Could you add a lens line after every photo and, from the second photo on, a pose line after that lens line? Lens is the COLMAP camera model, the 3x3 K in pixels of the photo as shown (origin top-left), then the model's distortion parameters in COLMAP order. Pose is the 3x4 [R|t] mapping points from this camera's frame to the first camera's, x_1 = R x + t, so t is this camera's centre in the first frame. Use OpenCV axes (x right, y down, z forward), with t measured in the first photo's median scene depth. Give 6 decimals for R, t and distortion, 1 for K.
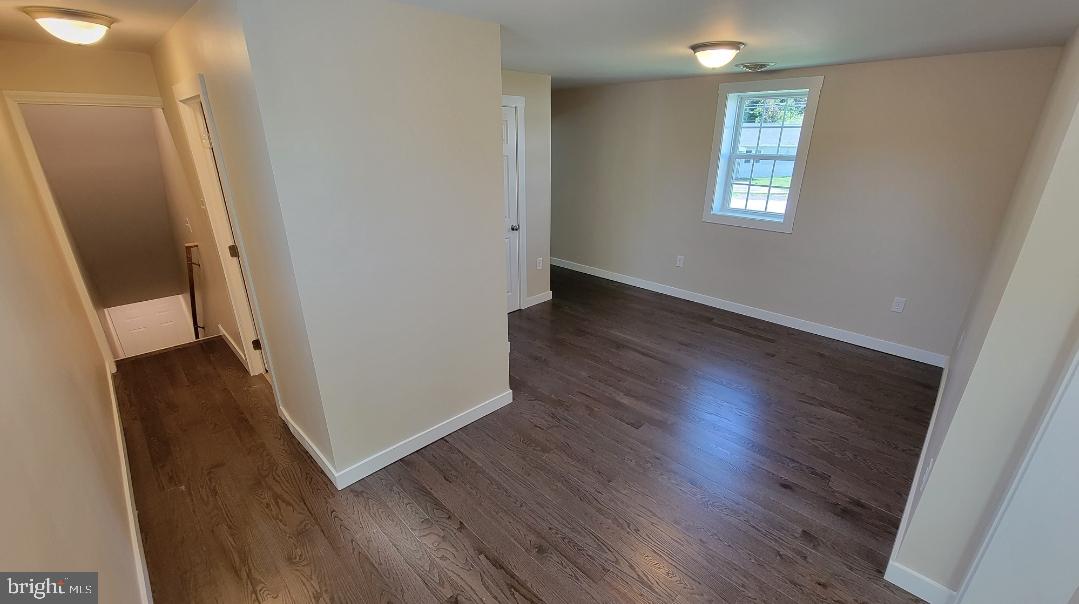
lens RADIAL K [[439.3, 0, 543.0], [0, 439.3, 305.9], [0, 0, 1]] dist [0.000062, 0.000118]
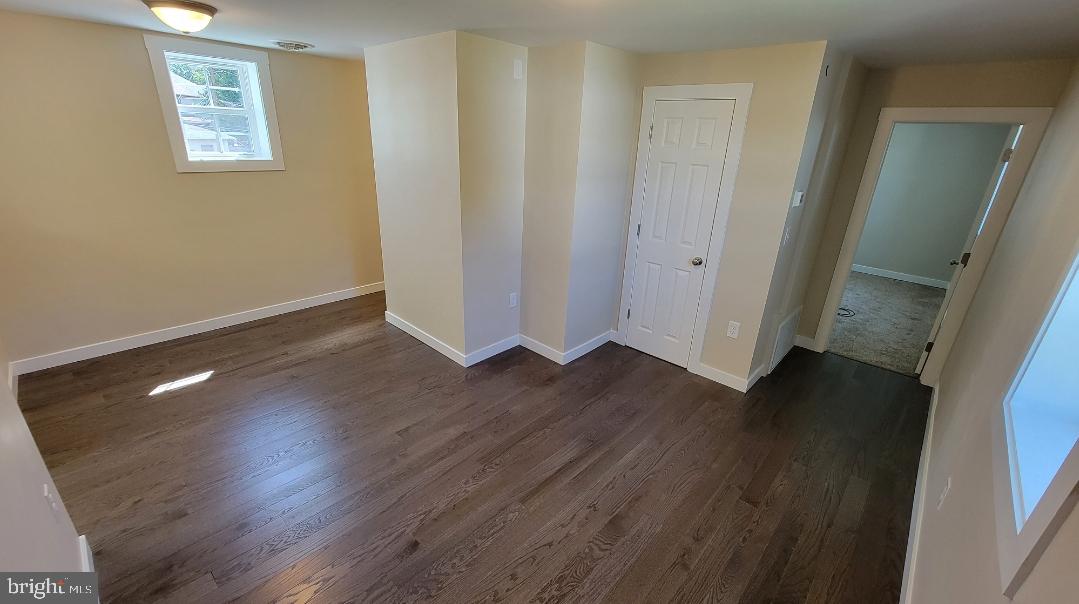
lens RADIAL K [[439.3, 0, 543.0], [0, 439.3, 305.9], [0, 0, 1]] dist [0.000062, 0.000118]
pose [[0.046794, 0.358630, -0.932306, 0.945165], [-0.398553, 0.862524, 0.311783, -0.349778], [0.915951, 0.356984, 0.183294, 0.949513]]
